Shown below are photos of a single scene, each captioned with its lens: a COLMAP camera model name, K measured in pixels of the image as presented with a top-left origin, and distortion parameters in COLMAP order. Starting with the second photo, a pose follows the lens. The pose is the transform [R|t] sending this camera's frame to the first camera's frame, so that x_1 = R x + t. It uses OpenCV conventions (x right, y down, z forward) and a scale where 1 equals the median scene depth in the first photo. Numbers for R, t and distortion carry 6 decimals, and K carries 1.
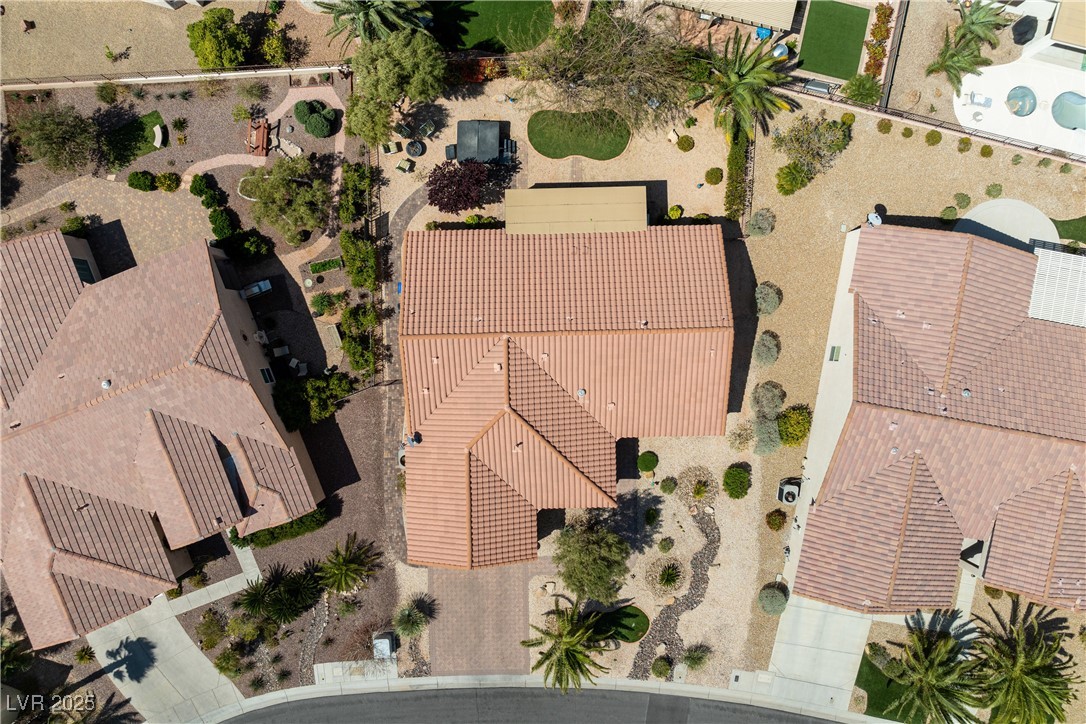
lens RADIAL K [[763.1, 0, 546.0], [0, 763.1, 360.2], [0, 0, 1]] dist [-0.041987, 0.010186]
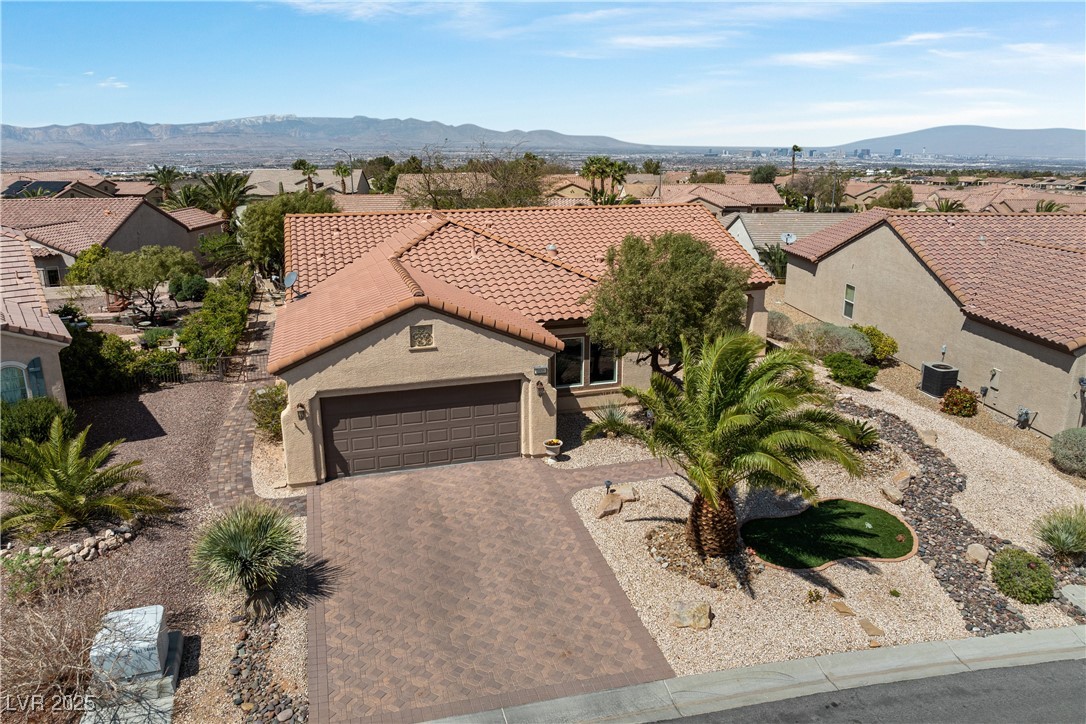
lens RADIAL K [[763.1, 0, 542.3], [0, 763.1, 368.0], [0, 0, 1]] dist [-0.041987, 0.010186]
pose [[0.963606, -0.083573, 0.253926, -0.132091], [0.266947, 0.250277, -0.930645, 0.642258], [0.014225, 0.964560, 0.263478, 0.828465]]
